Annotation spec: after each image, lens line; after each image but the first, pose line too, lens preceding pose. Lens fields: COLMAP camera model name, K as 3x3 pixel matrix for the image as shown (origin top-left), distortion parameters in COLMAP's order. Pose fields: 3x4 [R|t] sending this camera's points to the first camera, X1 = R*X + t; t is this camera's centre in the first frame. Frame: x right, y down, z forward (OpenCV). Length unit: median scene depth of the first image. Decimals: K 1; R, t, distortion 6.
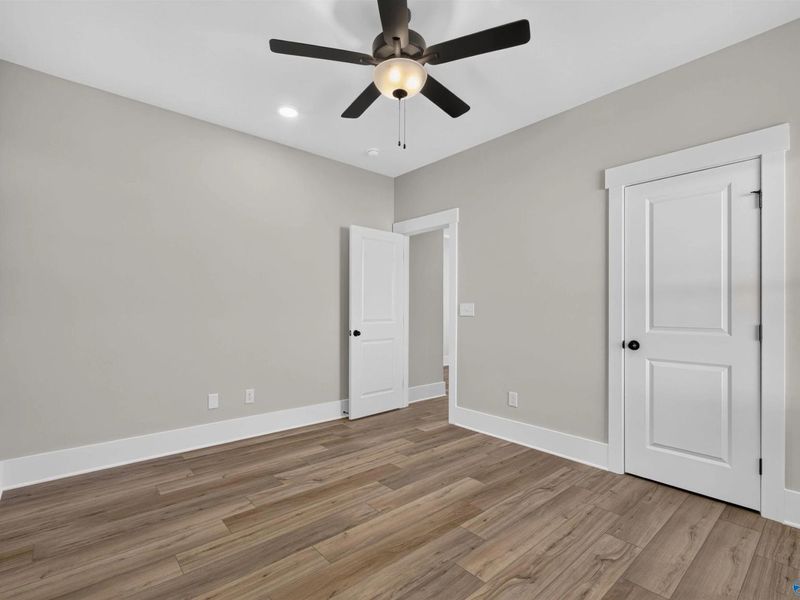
lens RADIAL K [[385.4, 0, 400.5], [0, 385.4, 296.2], [0, 0, 1]] dist [-0.000642, -0.000755]
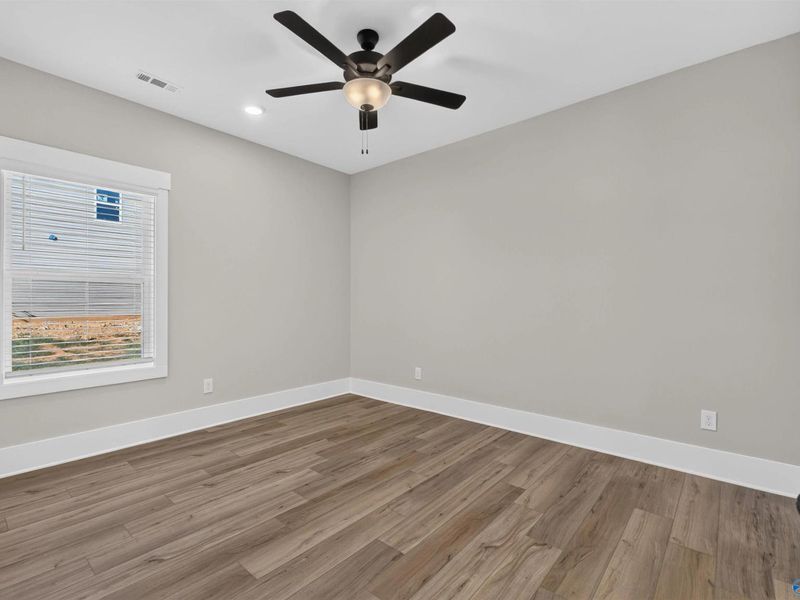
lens RADIAL K [[385.4, 0, 400.5], [0, 385.4, 296.2], [0, 0, 1]] dist [-0.000642, -0.000755]
pose [[-0.990346, -0.008347, -0.138364, 0.051361], [-0.002302, 0.999038, -0.043787, 0.068068], [0.138596, -0.043046, -0.989413, 1.980938]]
